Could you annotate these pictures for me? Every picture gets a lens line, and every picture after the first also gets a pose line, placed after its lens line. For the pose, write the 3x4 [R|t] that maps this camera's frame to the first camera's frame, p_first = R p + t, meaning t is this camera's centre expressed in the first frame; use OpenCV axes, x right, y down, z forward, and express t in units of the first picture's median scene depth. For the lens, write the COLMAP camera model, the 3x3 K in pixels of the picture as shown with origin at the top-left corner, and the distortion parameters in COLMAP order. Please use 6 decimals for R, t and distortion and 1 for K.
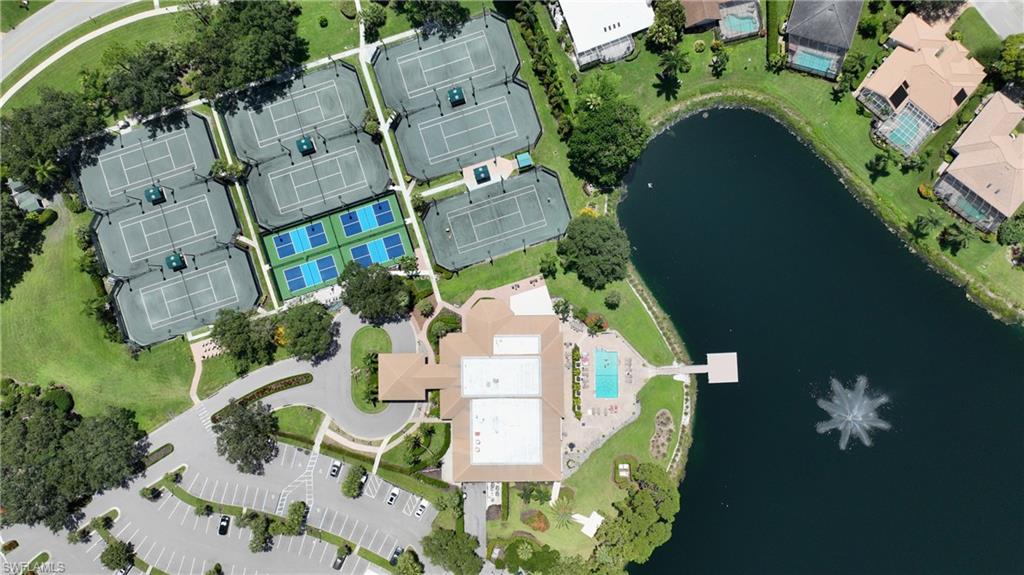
lens RADIAL K [[712.7, 0, 512.0], [0, 712.7, 287.5], [0, 0, 1]] dist [-0.000437, 0.000261]
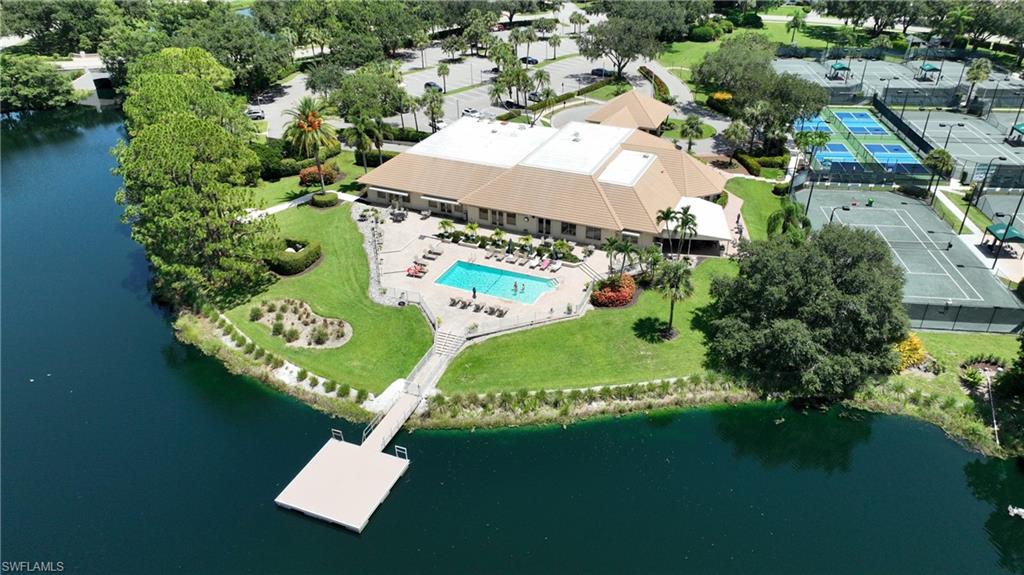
lens RADIAL K [[712.7, 0, 512.0], [0, 712.7, 287.5], [0, 0, 1]] dist [-0.000437, 0.000261]
pose [[-0.419602, 0.481759, -0.769313, 0.458363], [-0.906777, -0.184103, 0.379290, -0.051845], [0.041093, 0.856747, 0.514098, 0.776039]]
